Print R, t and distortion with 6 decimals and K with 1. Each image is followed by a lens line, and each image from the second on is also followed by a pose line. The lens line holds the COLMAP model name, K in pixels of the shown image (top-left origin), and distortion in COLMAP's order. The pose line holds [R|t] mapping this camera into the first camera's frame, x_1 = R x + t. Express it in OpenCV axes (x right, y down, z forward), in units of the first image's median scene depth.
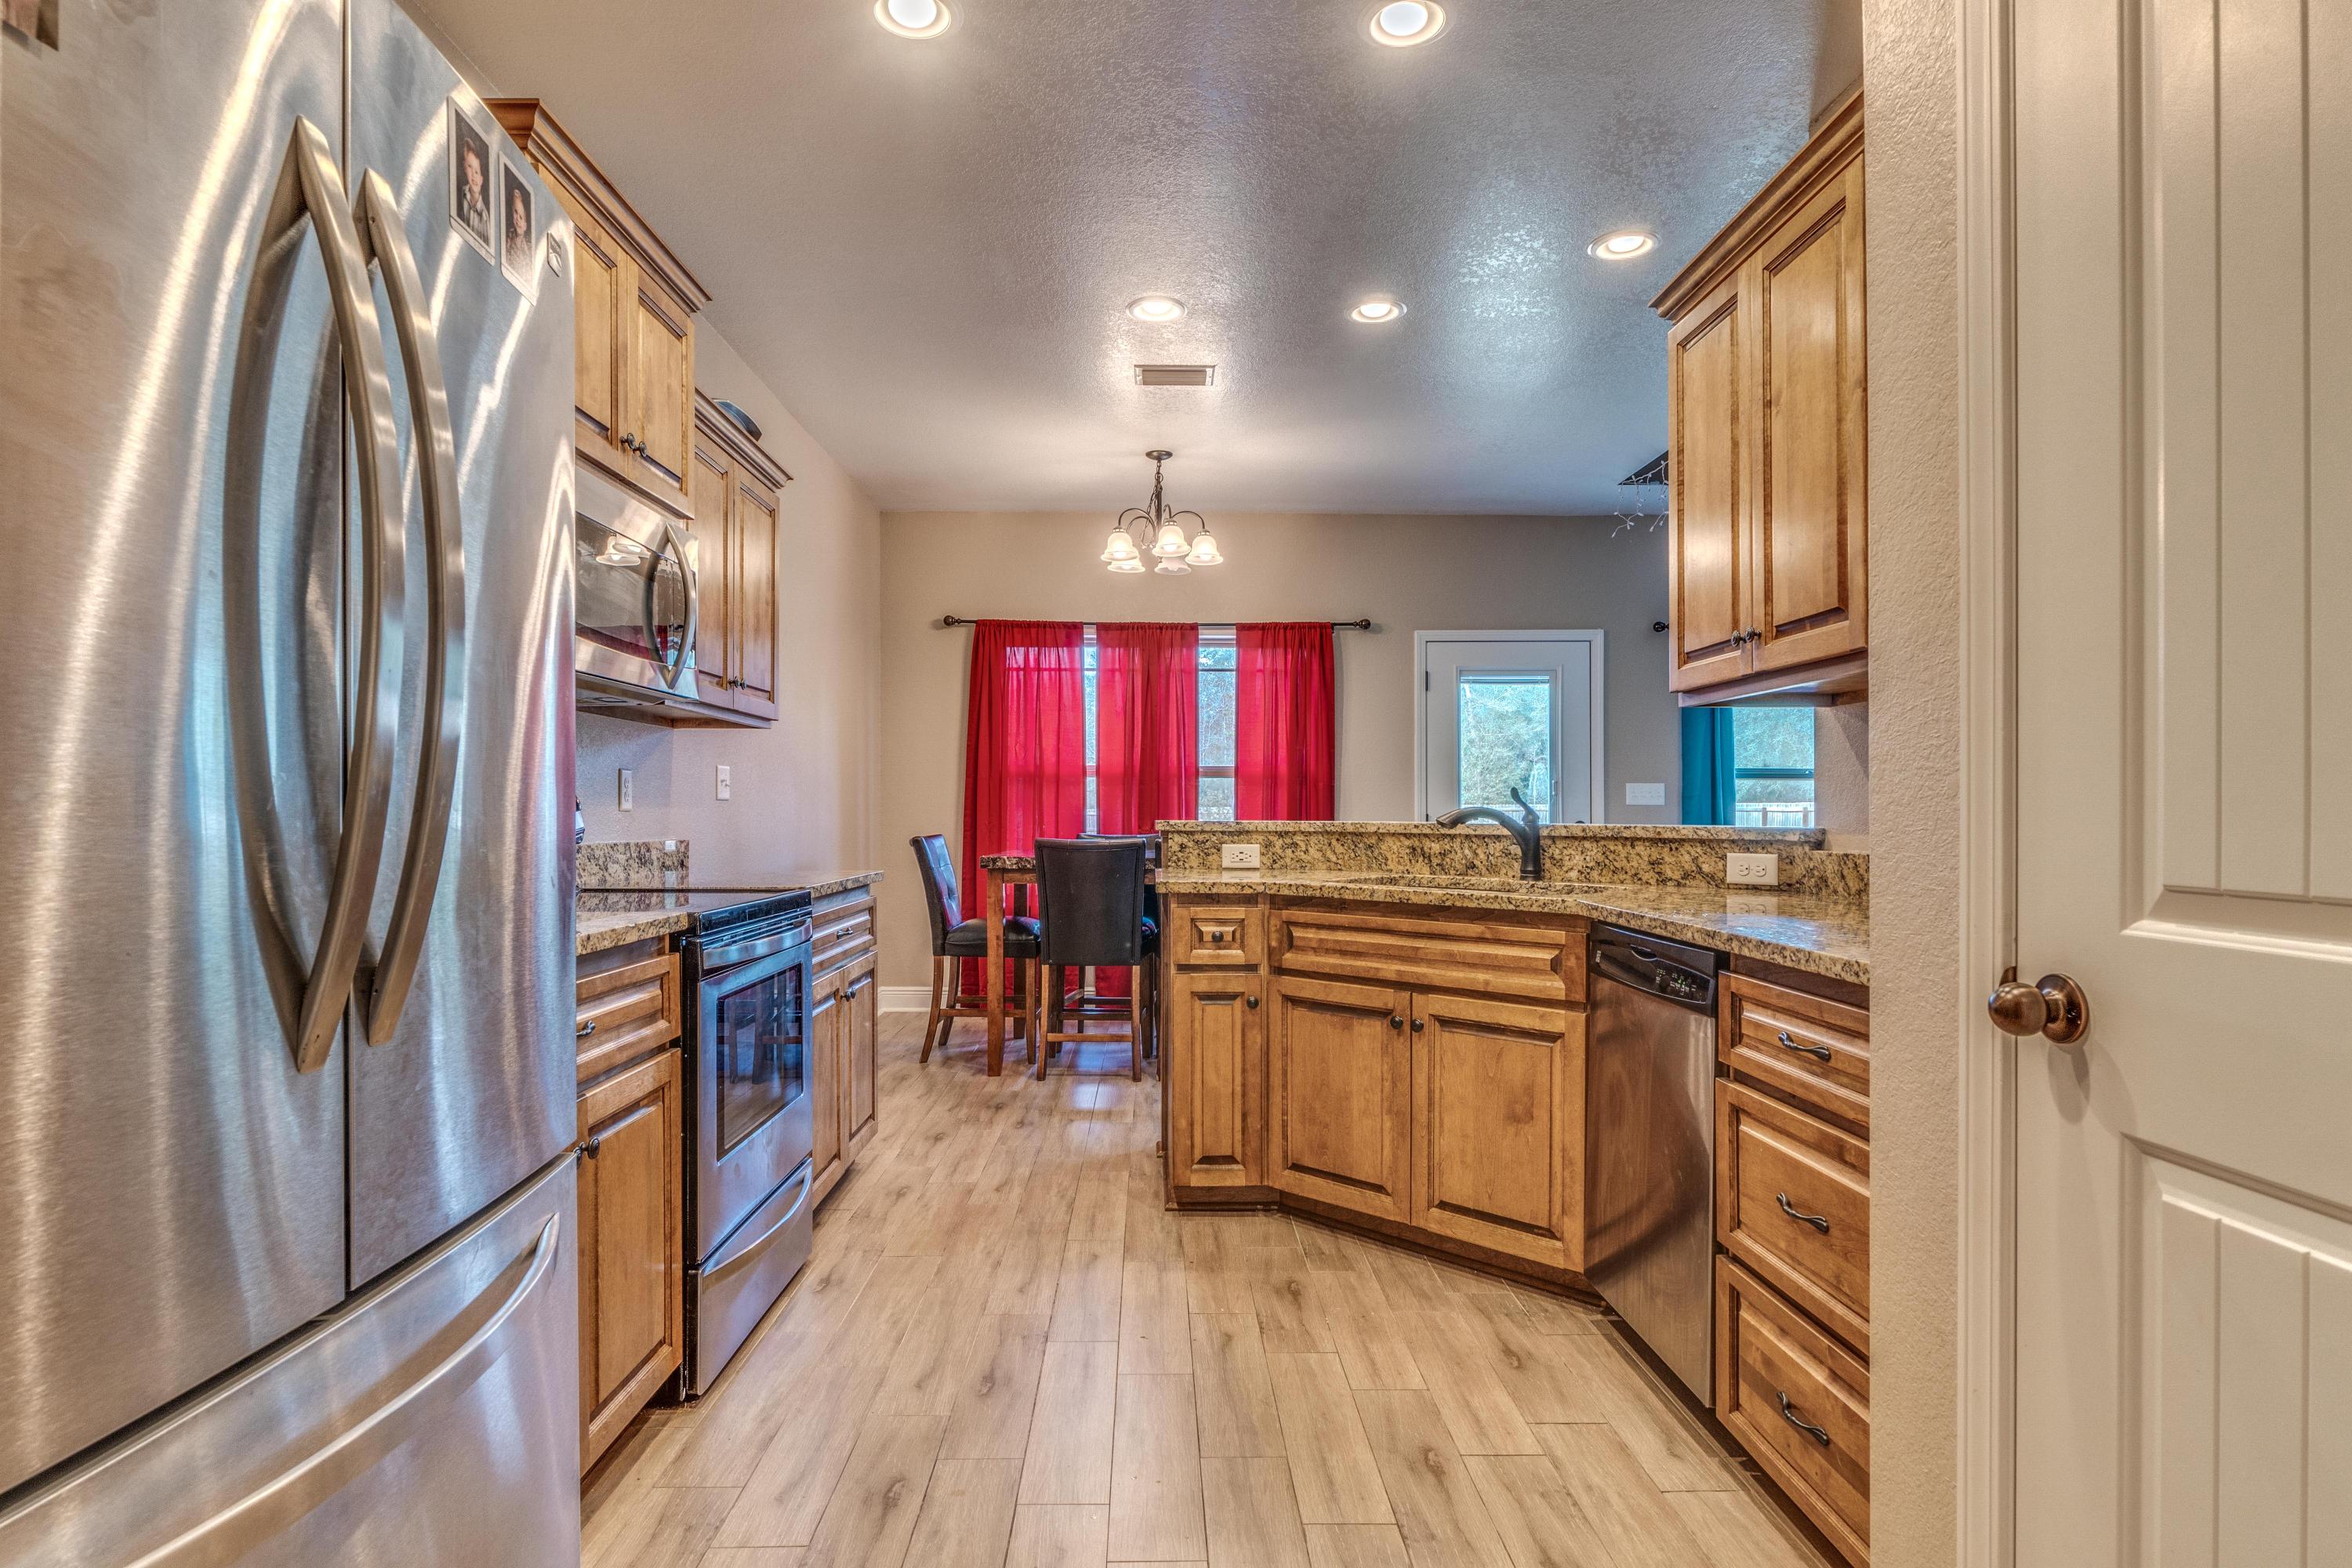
lens RADIAL K [[1256.3, 0, 1182.6], [0, 1256.3, 800.8], [0, 0, 1]] dist [-0.003002, -0.000195]
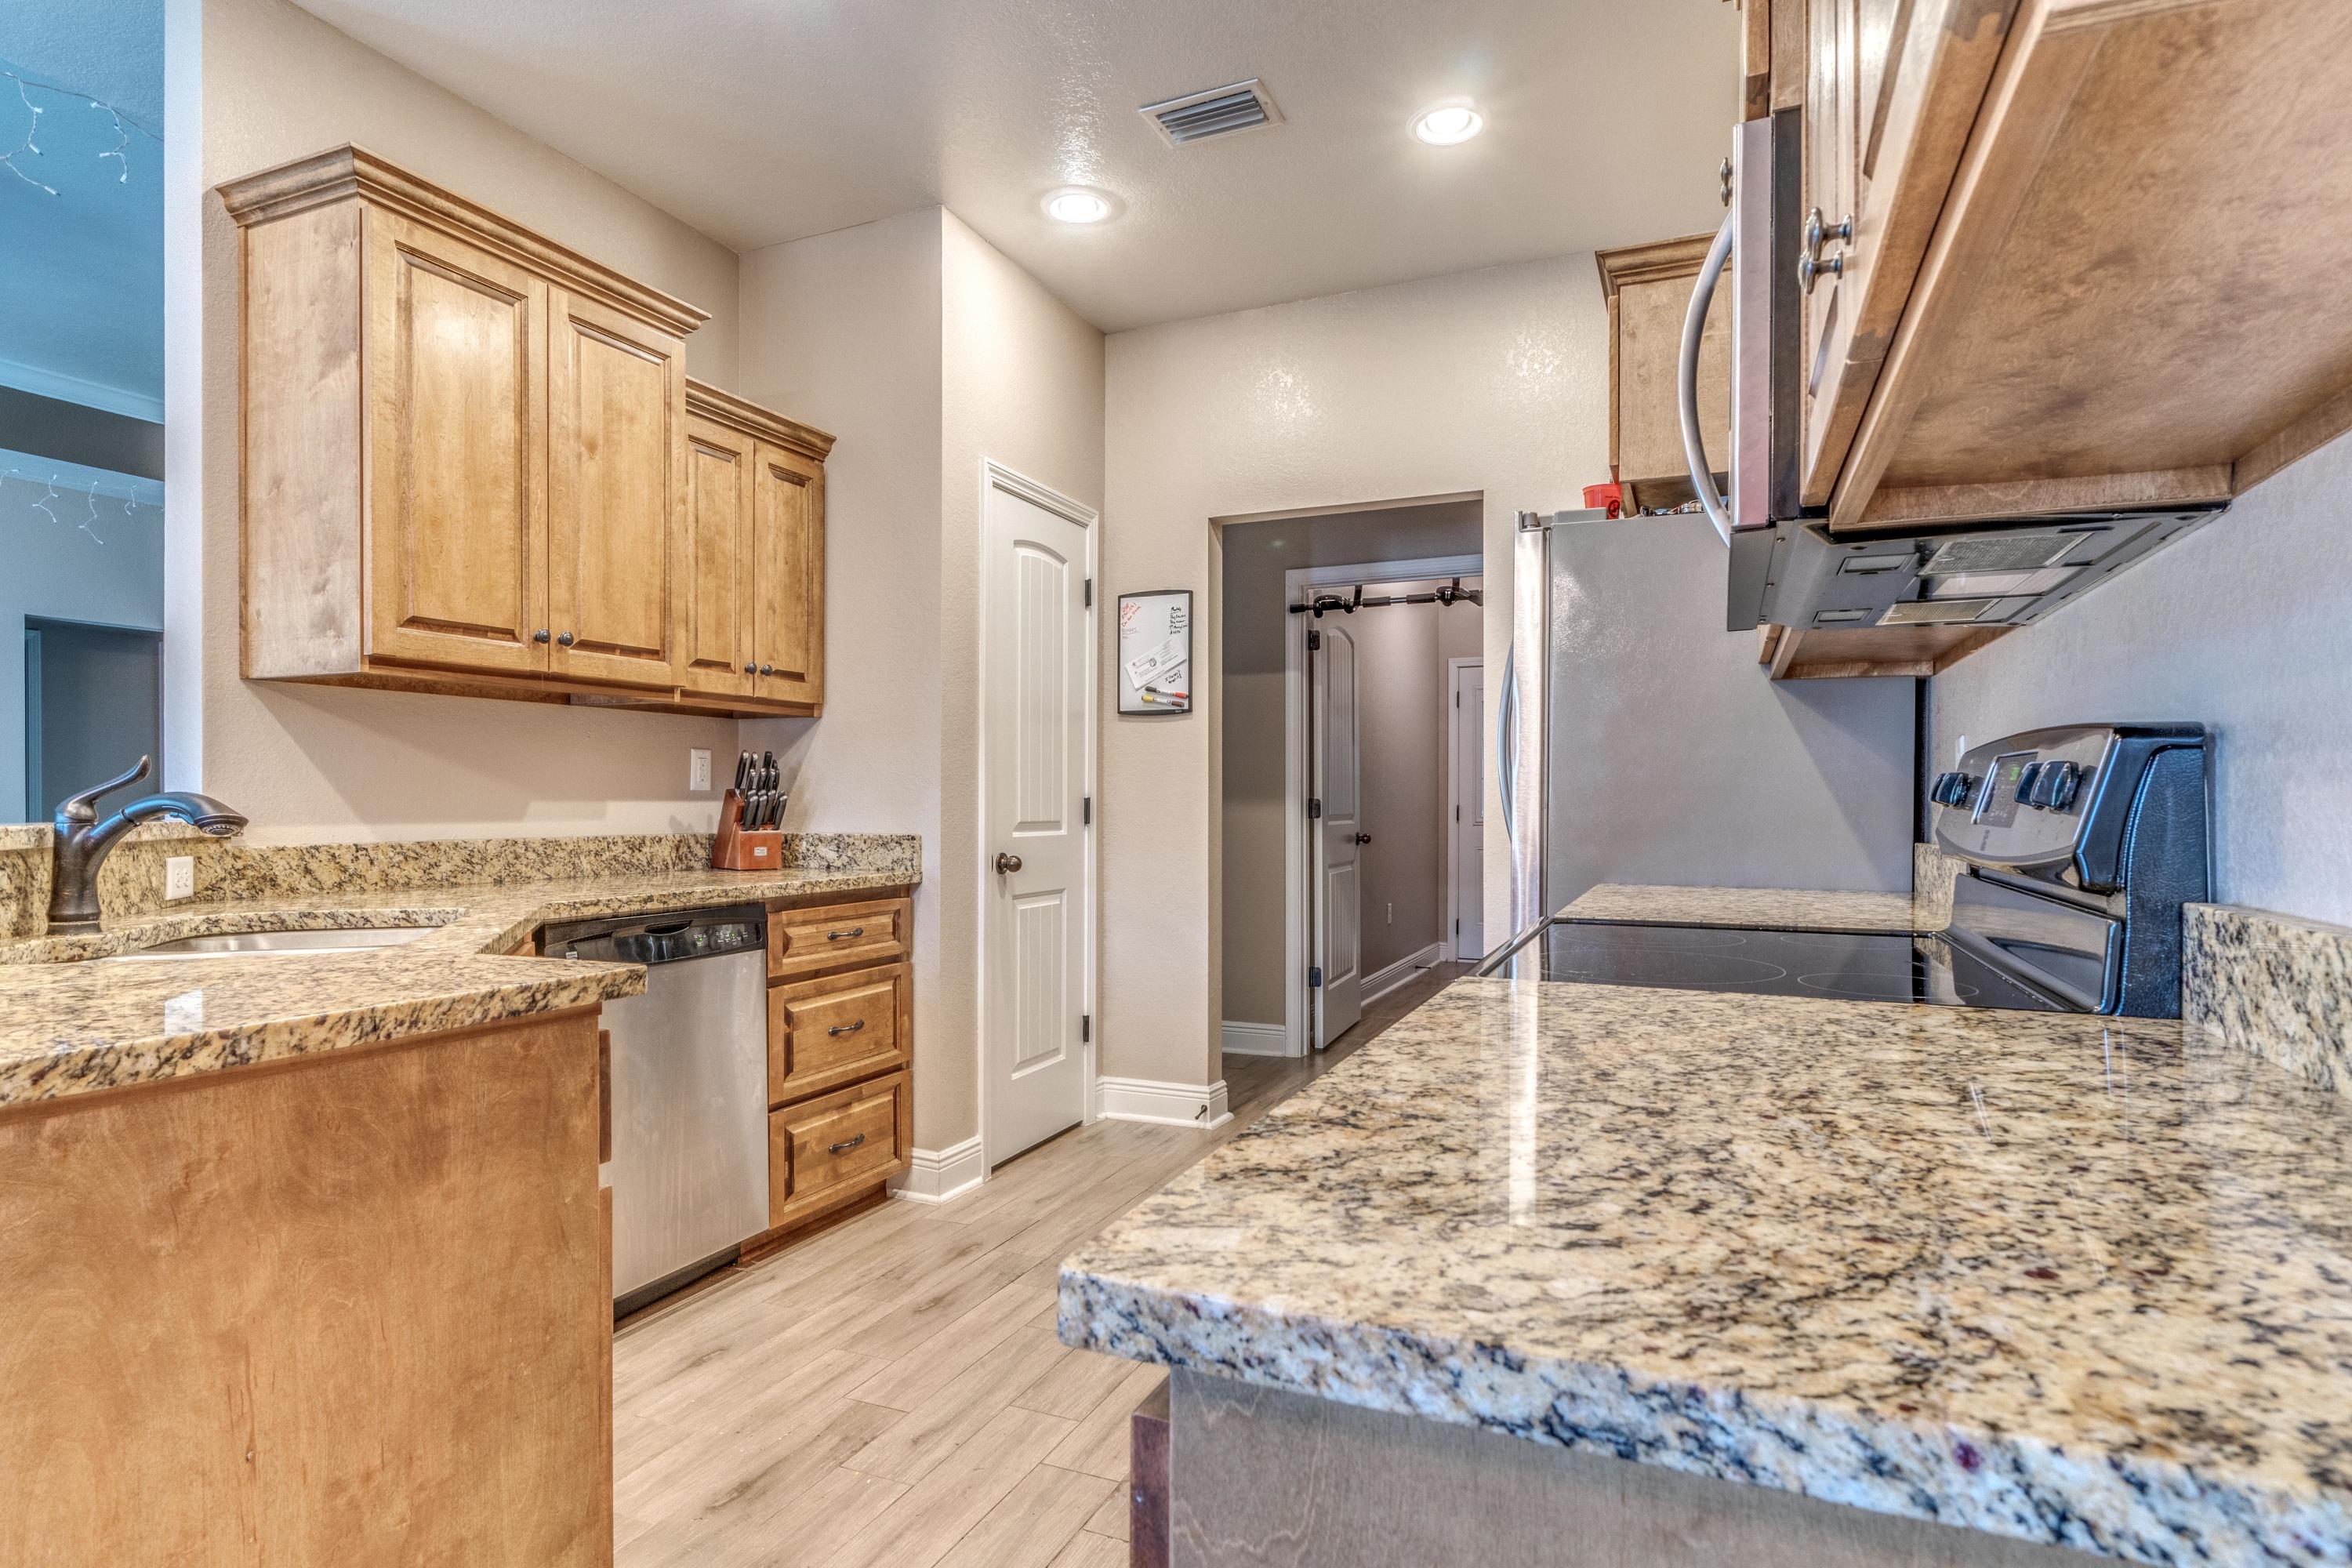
lens RADIAL K [[1256.3, 0, 1195.1], [0, 1256.3, 827.9], [0, 0, 1]] dist [-0.003002, -0.000195]
pose [[-0.909493, 0.001080, 0.415719, -0.455300], [0.002302, 0.999994, 0.002437, 0.028592], [-0.415714, 0.003173, -0.909490, 1.607523]]
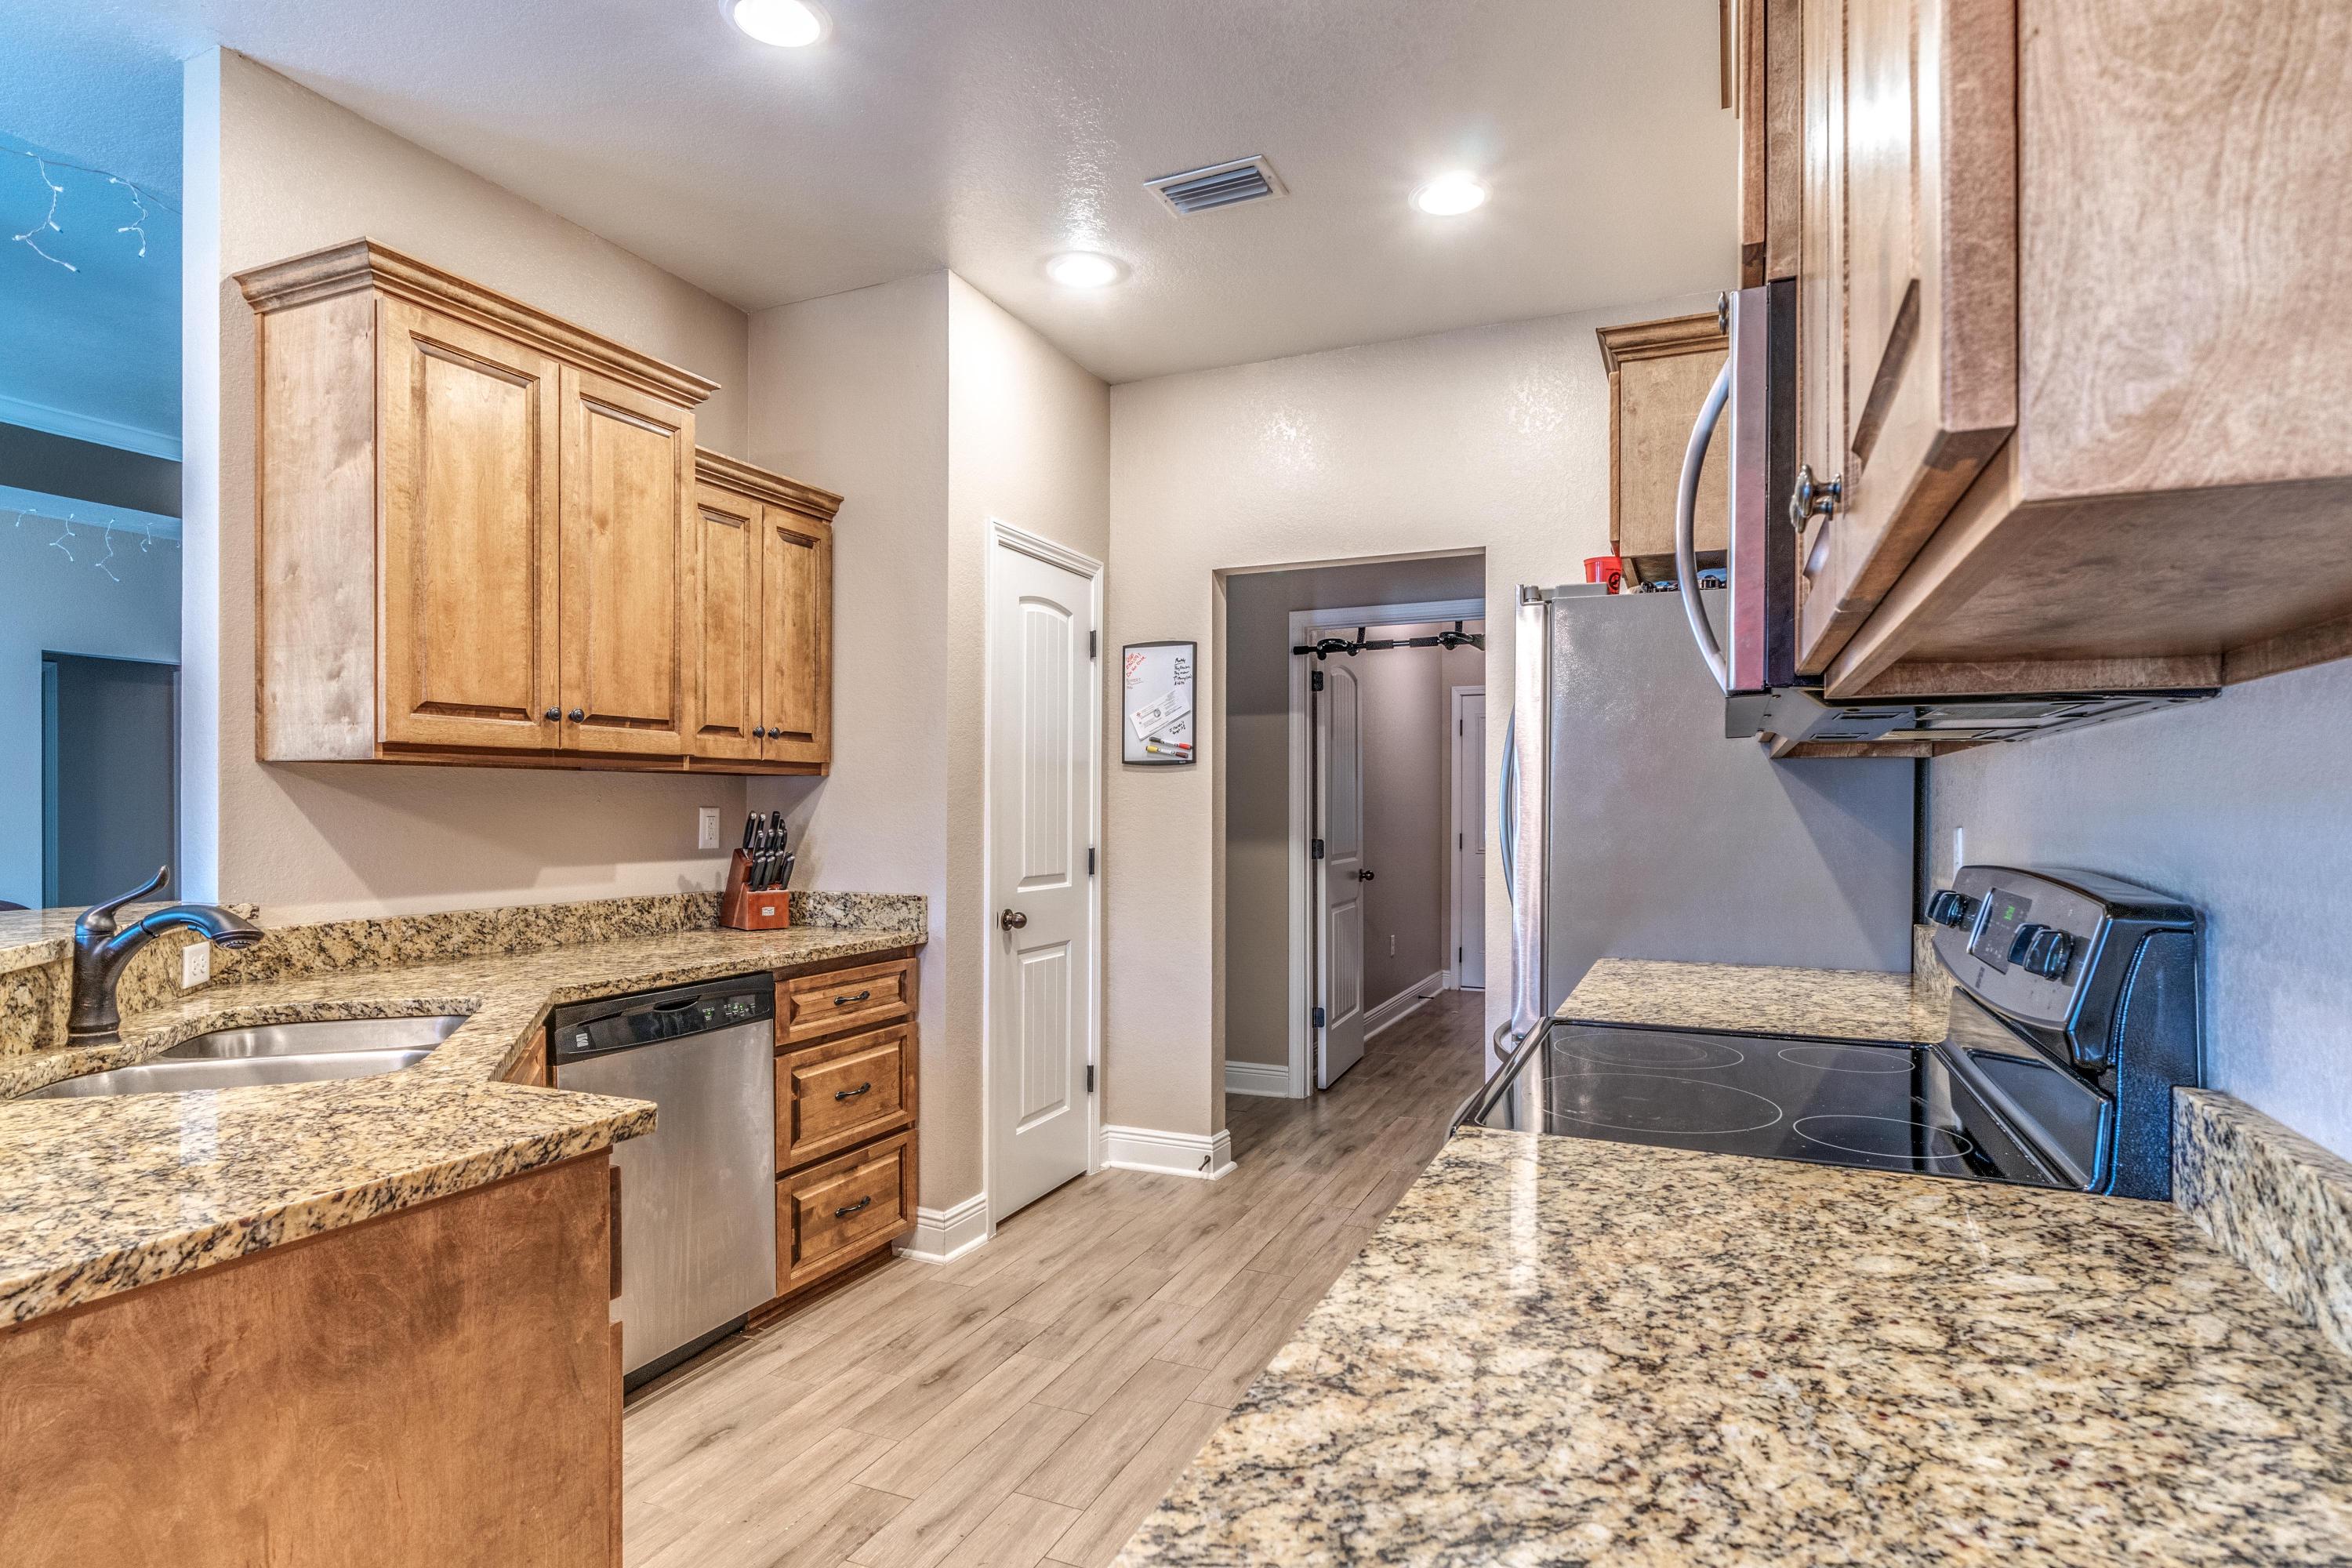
lens RADIAL K [[1256.3, 0, 1193.9], [0, 1256.3, 783.4], [0, 0, 1]] dist [-0.003002, -0.000195]
pose [[-0.907275, 0.001818, 0.420534, -0.460460], [0.001446, 0.999998, -0.001202, -0.066936], [-0.420536, -0.000482, -0.907276, 1.614466]]
